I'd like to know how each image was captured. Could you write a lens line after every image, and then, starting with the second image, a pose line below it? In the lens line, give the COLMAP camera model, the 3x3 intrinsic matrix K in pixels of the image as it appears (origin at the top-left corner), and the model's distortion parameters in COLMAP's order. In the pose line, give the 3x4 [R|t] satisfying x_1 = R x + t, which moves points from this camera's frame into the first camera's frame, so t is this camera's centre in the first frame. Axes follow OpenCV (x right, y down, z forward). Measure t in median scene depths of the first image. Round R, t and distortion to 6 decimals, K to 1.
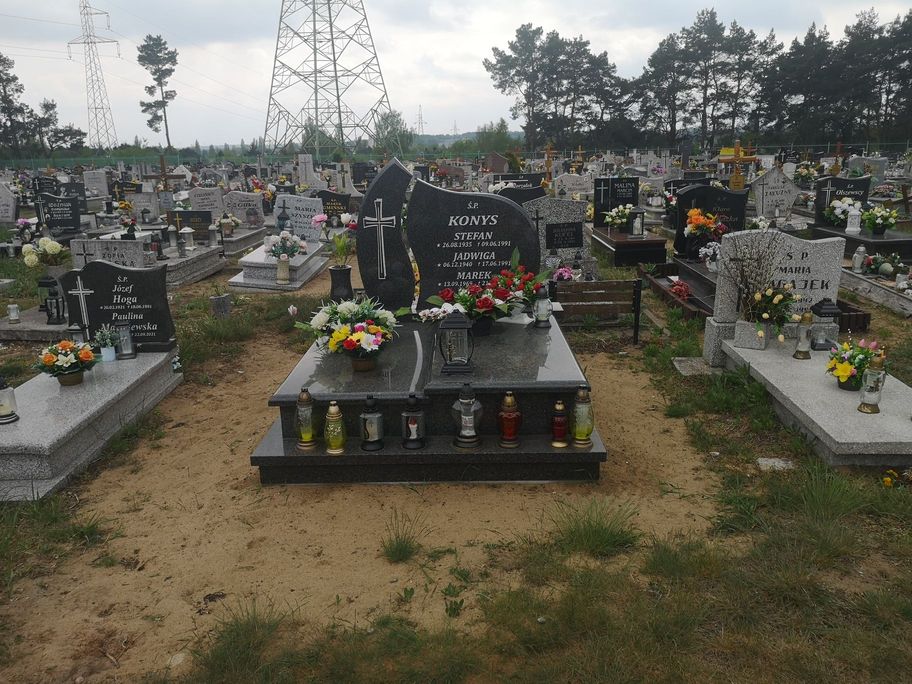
lens RADIAL K [[728.7, 0, 456.0], [0, 728.7, 342.0], [0, 0, 1]] dist [0.036680, -0.048864]
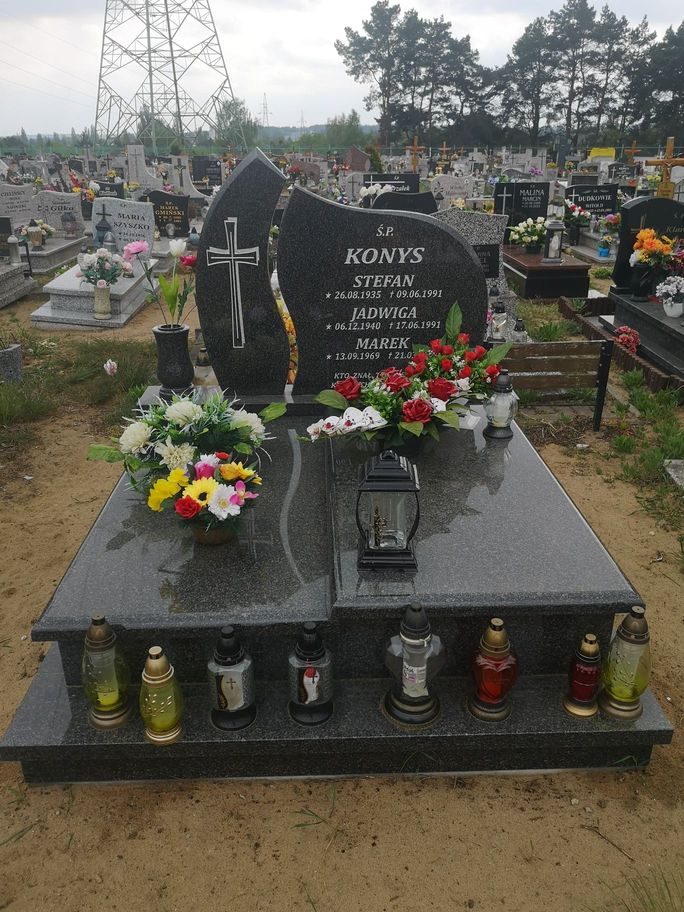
lens RADIAL K [[728.7, 0, 347.4], [0, 728.7, 459.9], [0, 0, 1]] dist [0.036680, -0.048864]
pose [[0.998301, -0.004101, 0.058118, -0.020478], [-0.004552, 0.988982, 0.147967, -0.039263], [-0.058084, -0.147980, 0.987283, 0.163053]]
